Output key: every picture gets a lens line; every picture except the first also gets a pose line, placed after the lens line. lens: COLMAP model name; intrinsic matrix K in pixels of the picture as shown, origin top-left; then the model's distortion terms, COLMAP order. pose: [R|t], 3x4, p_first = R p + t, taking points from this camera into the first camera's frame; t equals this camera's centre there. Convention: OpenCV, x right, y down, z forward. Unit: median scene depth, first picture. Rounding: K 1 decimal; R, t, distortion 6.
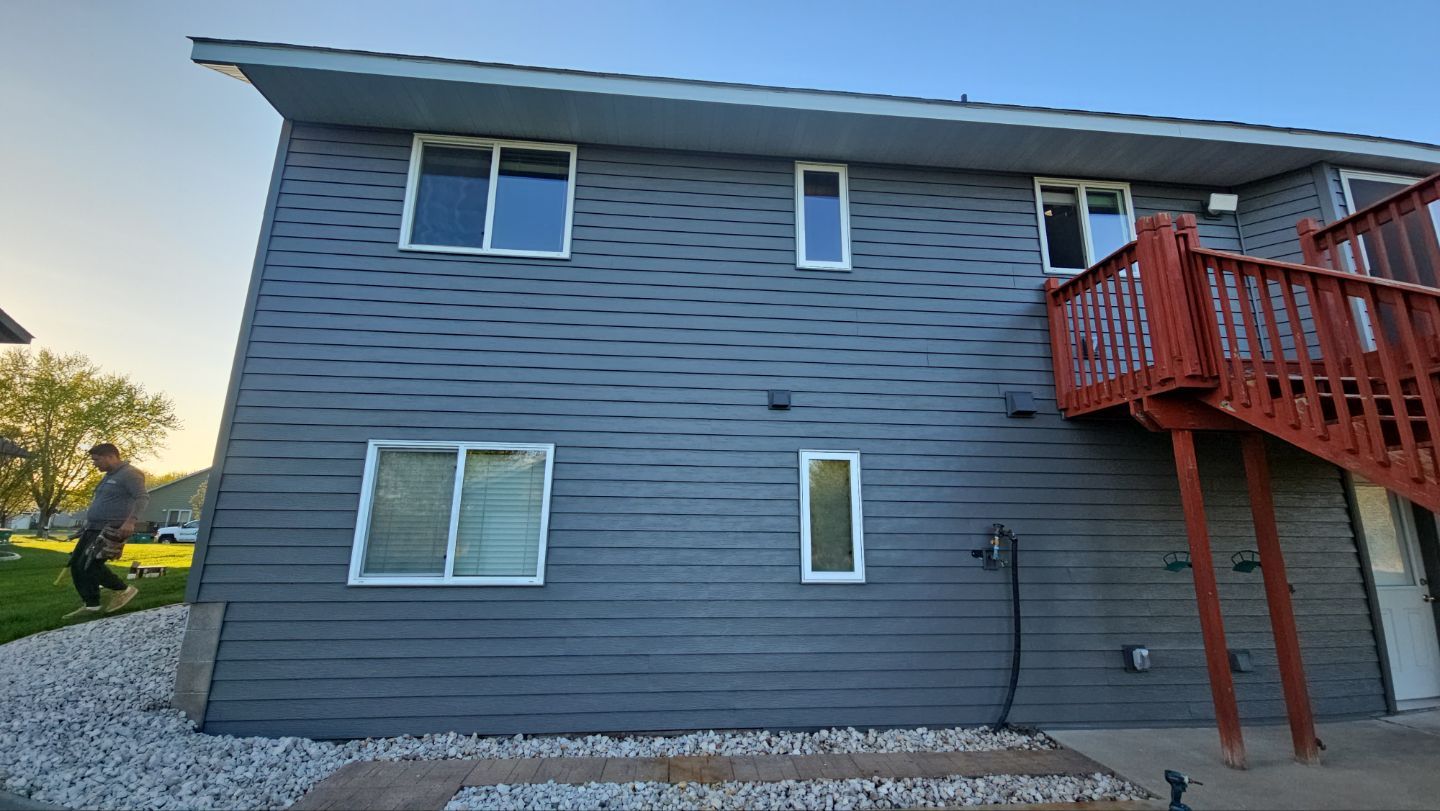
lens RADIAL K [[595.3, 0, 724.1], [0, 595.3, 394.4], [0, 0, 1]] dist [0.000239, -0.000285]
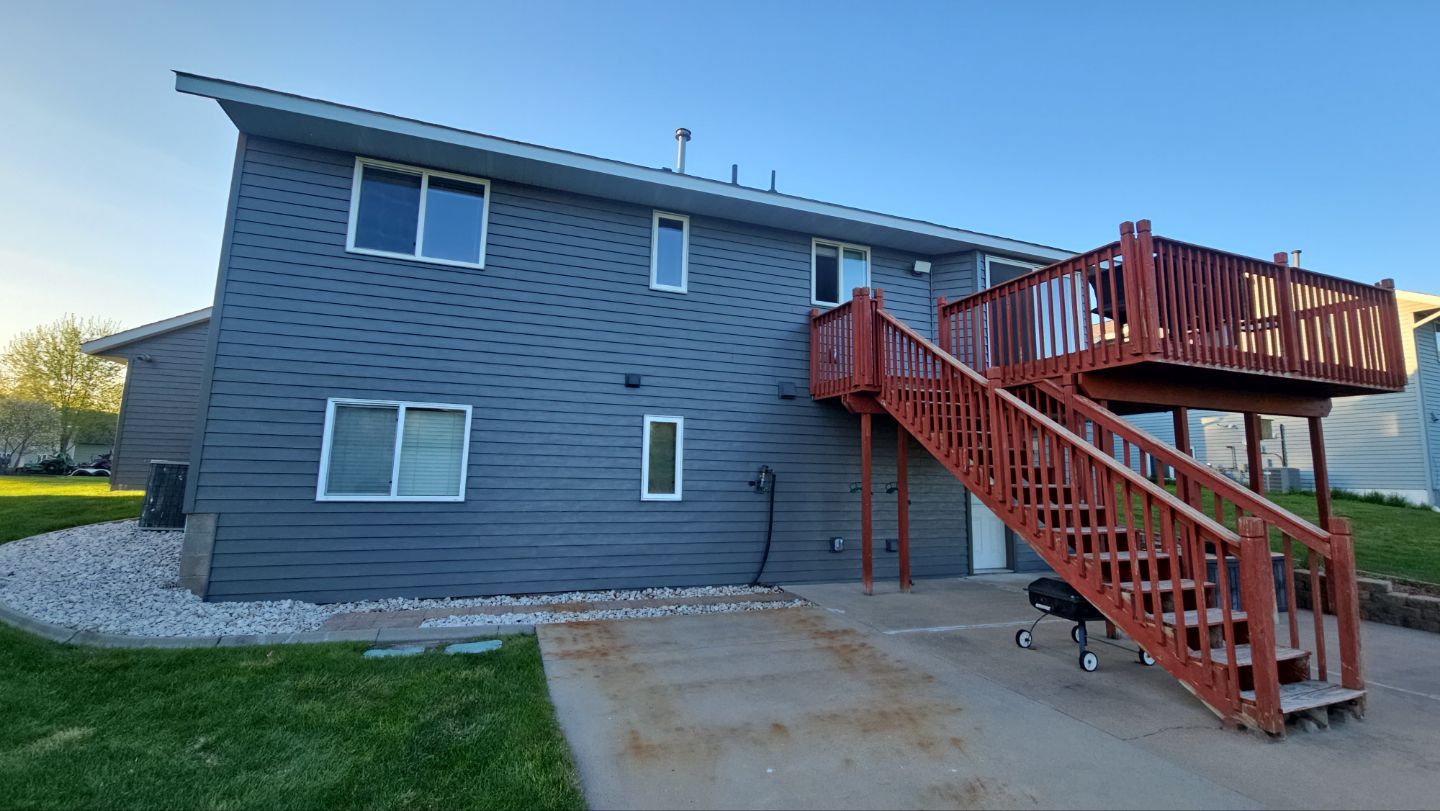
lens RADIAL K [[595.3, 0, 724.1], [0, 595.3, 394.4], [0, 0, 1]] dist [0.000239, -0.000285]
pose [[0.964485, 0.046029, 0.260097, -0.073564], [-0.071240, 0.993539, 0.088345, -0.106931], [-0.254350, -0.103737, 0.961532, -0.498918]]
